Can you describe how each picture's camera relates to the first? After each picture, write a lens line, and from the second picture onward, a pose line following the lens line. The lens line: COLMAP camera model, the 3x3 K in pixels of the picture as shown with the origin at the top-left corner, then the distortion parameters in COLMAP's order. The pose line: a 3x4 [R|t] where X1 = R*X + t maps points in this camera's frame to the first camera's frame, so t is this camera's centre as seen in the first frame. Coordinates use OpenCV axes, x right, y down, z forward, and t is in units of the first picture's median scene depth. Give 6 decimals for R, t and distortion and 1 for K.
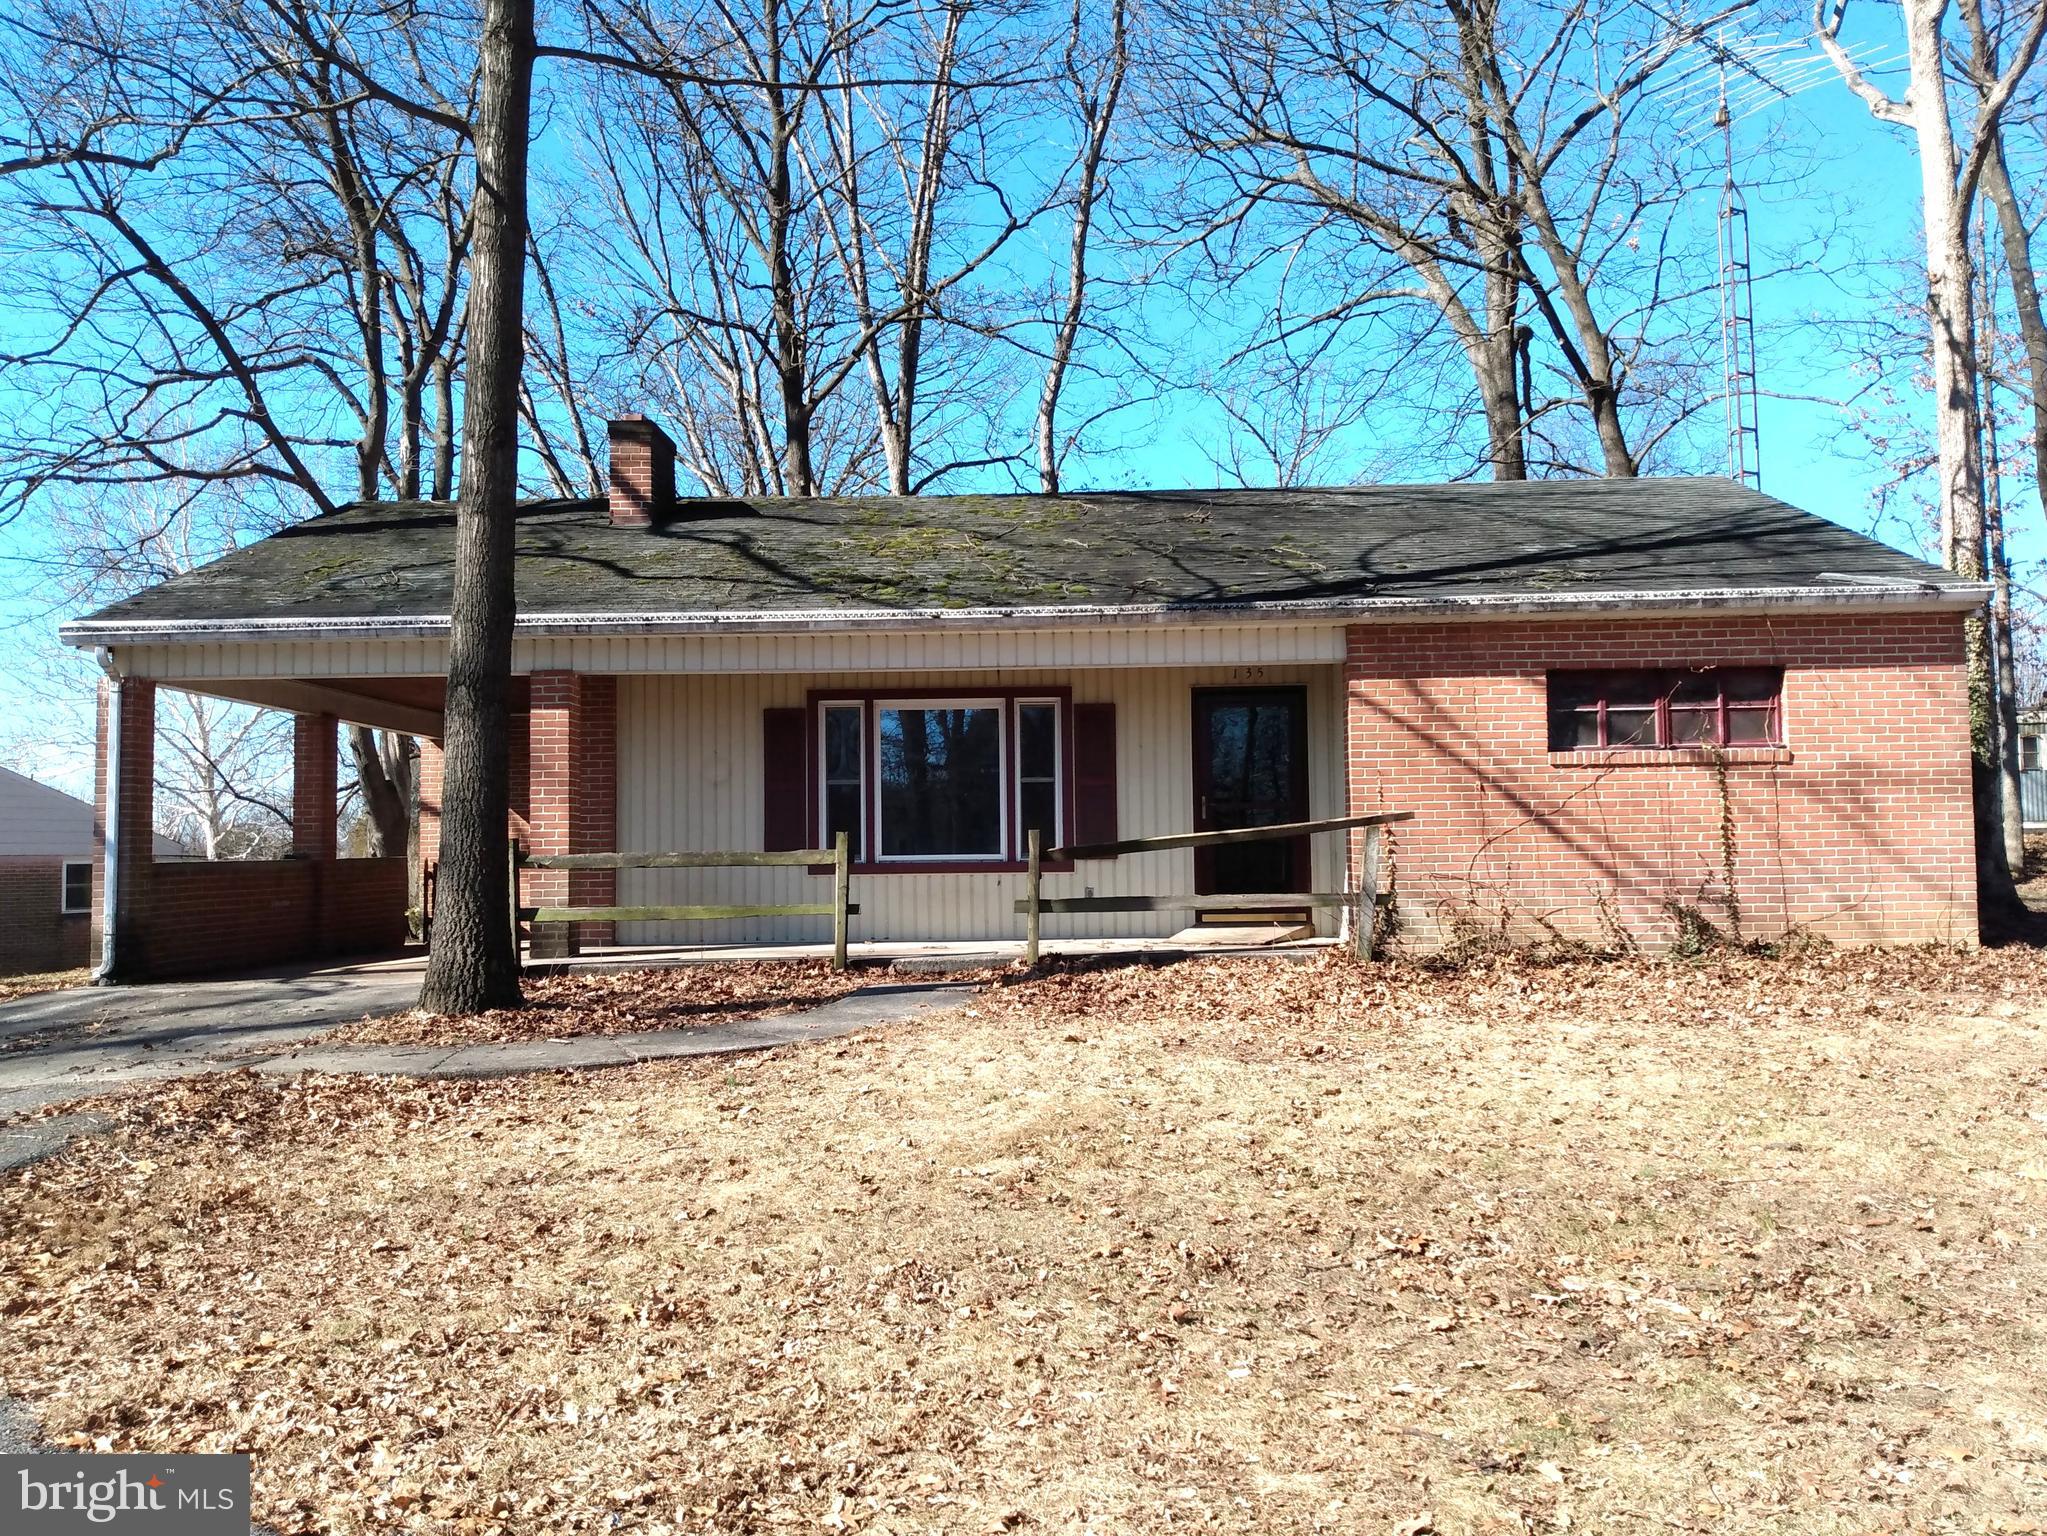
lens RADIAL K [[1635.6, 0, 1016.2], [0, 1635.6, 776.4], [0, 0, 1]] dist [0.042157, -0.087201]
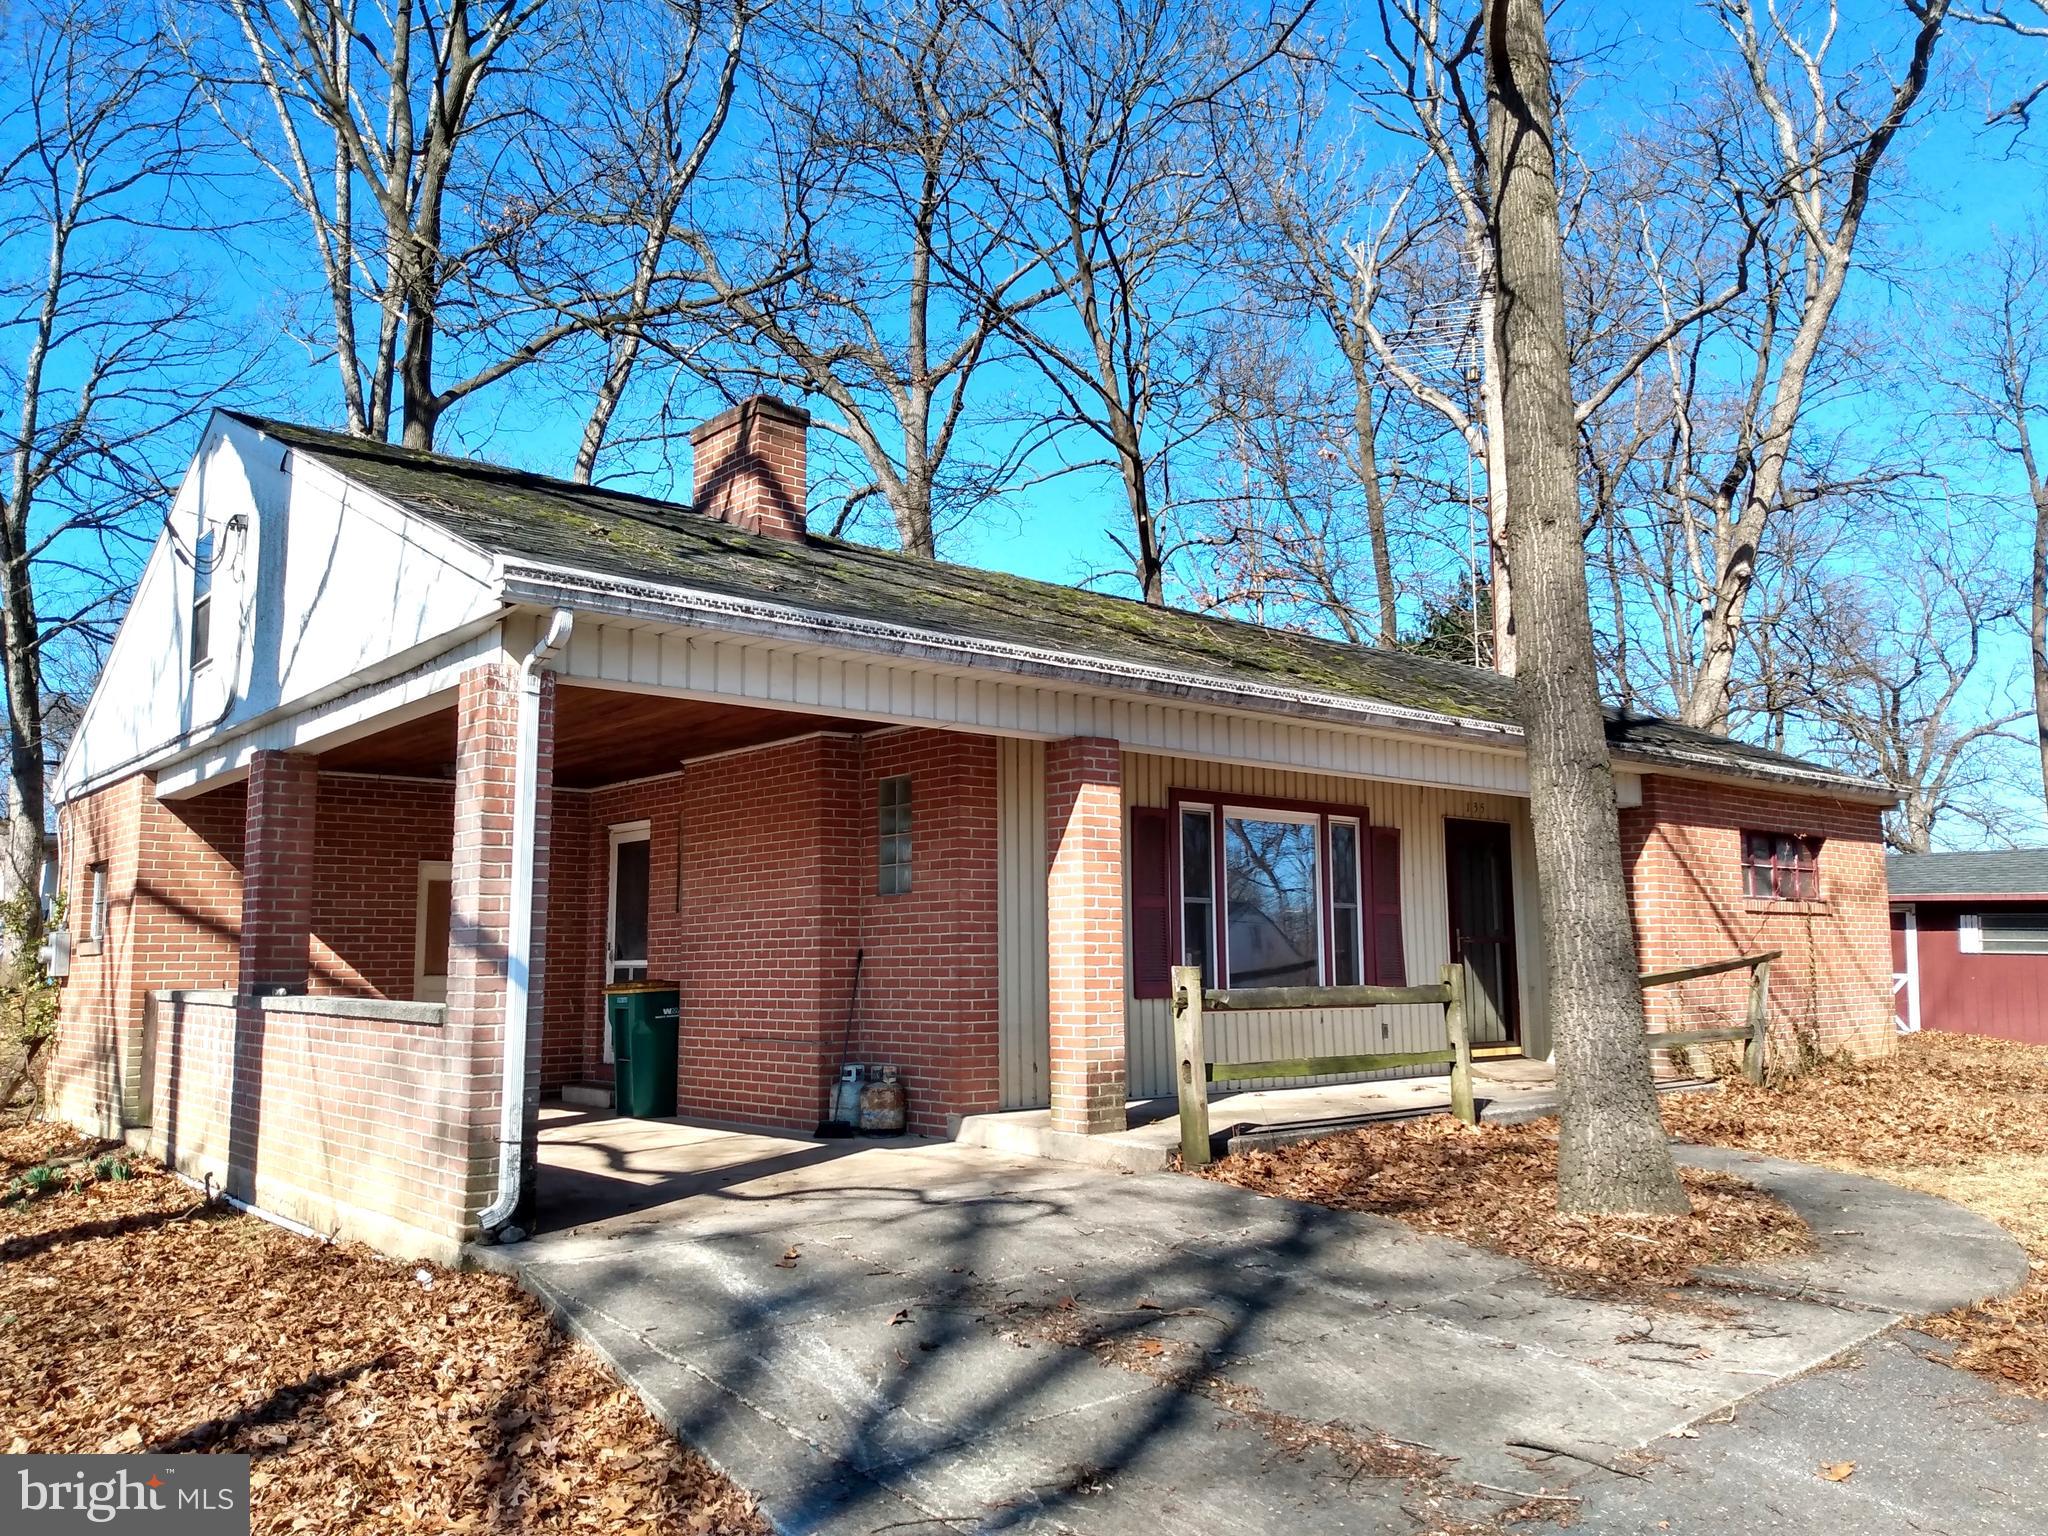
lens RADIAL K [[1598.2, 0, 1020.0], [0, 1598.2, 775.1], [0, 0, 1]] dist [0.041809, -0.070369]
pose [[0.738690, 0.087191, 0.668382, -0.749194], [-0.034235, 0.995172, -0.091984, 0.018585], [-0.673175, 0.045066, 0.738109, 0.467693]]
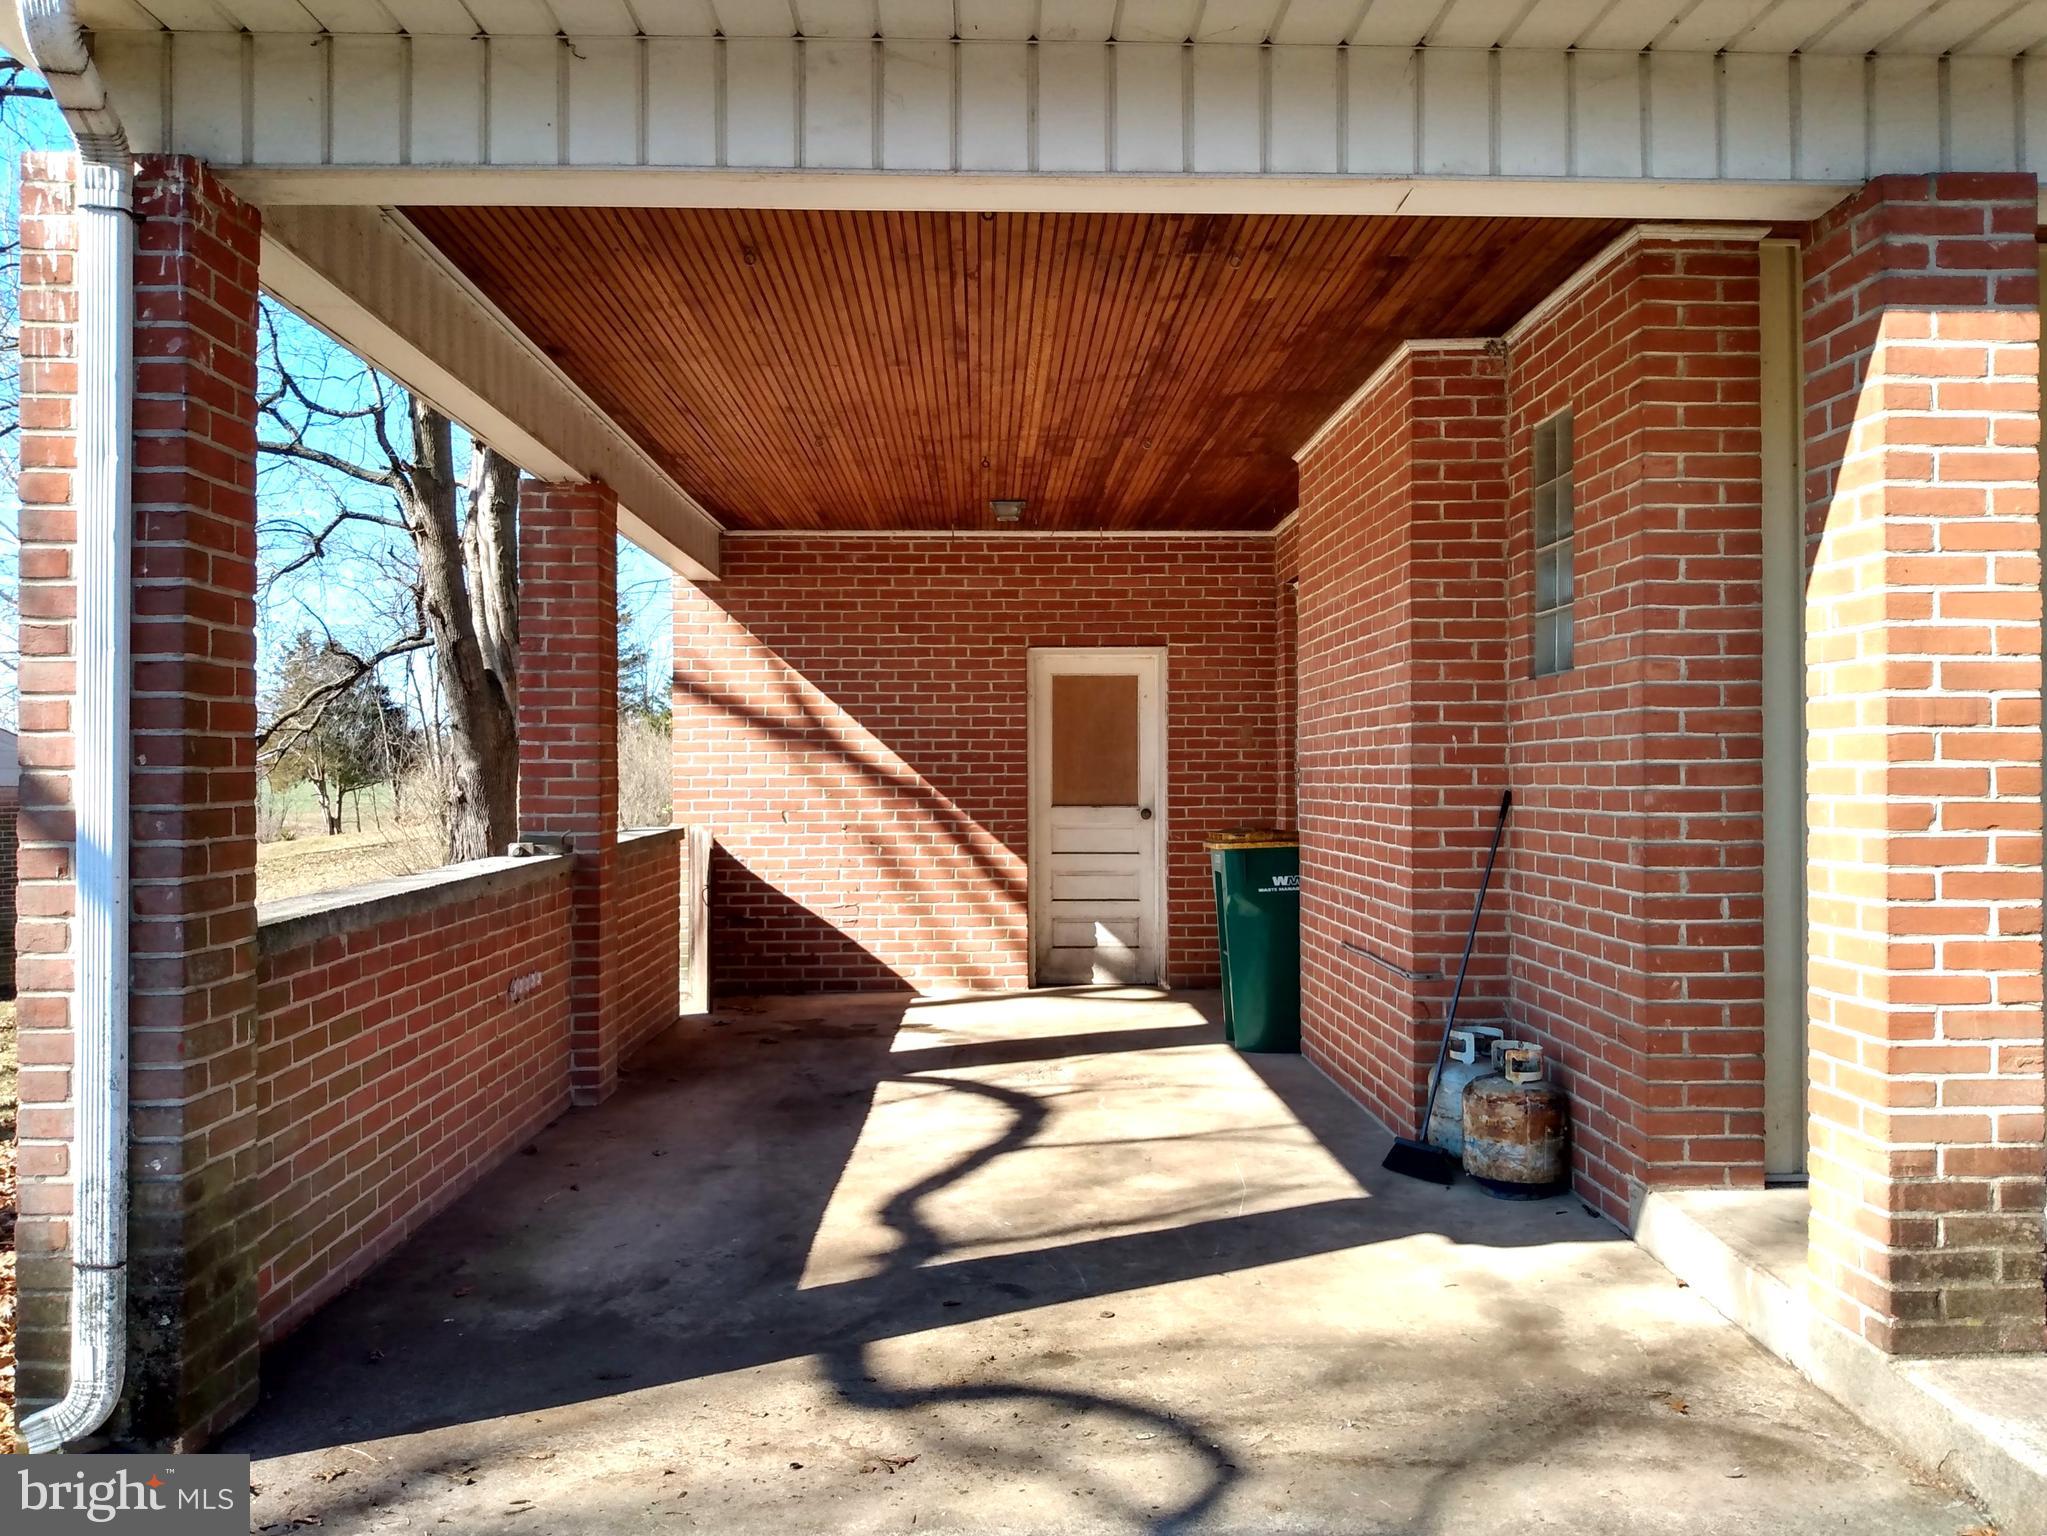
lens RADIAL K [[1635.6, 0, 1016.2], [0, 1635.6, 776.4], [0, 0, 1]] dist [0.042157, -0.087201]
pose [[0.998340, 0.011704, 0.056387, -0.412122], [-0.014549, 0.998628, 0.050311, 0.013112], [-0.055721, -0.051048, 0.997141, 0.723110]]
